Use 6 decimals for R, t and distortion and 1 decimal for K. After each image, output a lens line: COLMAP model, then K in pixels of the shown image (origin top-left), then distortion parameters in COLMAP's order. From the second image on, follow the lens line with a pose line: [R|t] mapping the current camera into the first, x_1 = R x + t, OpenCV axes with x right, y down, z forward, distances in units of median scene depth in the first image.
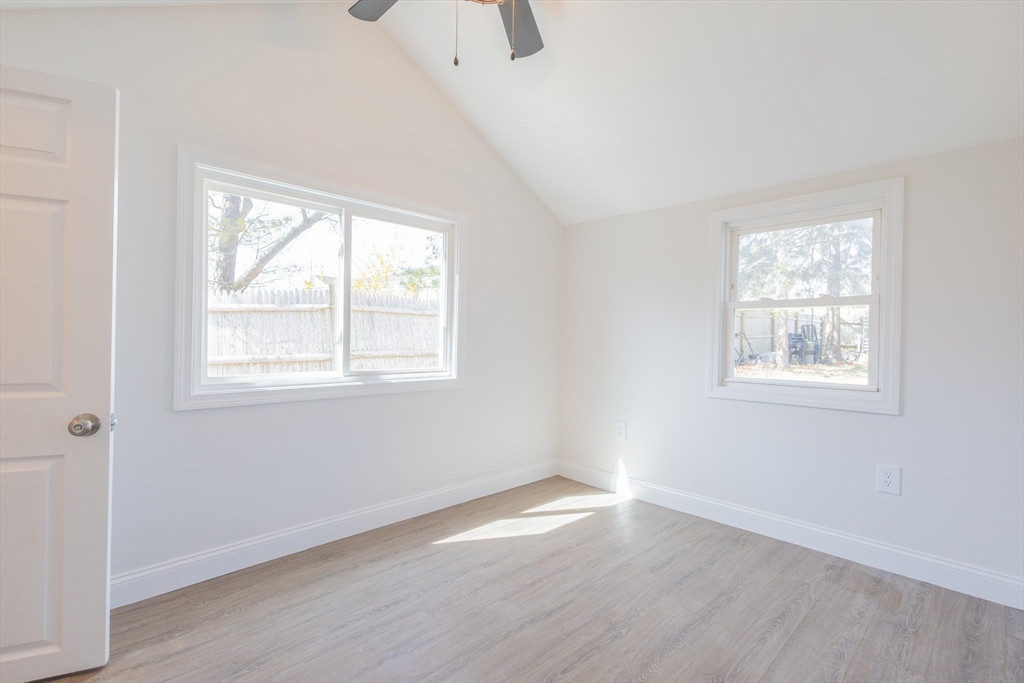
lens RADIAL K [[477.7, 0, 511.5], [0, 477.7, 344.3], [0, 0, 1]] dist [0.004098, 0.000053]
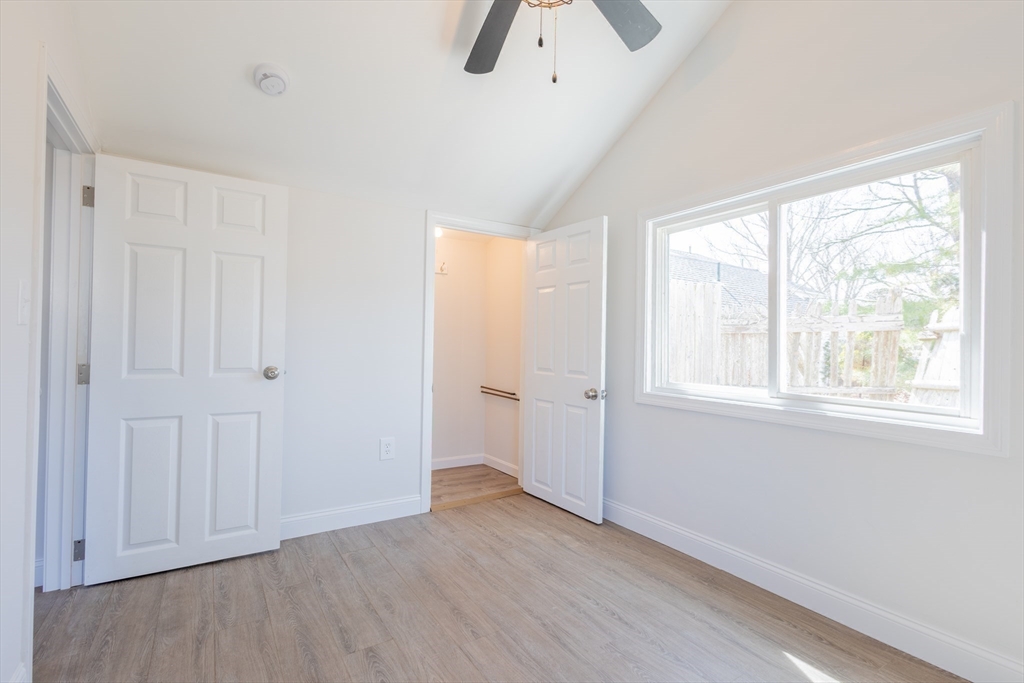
lens RADIAL K [[477.7, 0, 511.8], [0, 477.7, 337.4], [0, 0, 1]] dist [0.004098, 0.000053]
pose [[-0.217499, -0.027501, -0.975673, 0.659779], [-0.025244, 0.999427, -0.022544, -0.009970], [0.975734, 0.019727, -0.218068, 0.833366]]
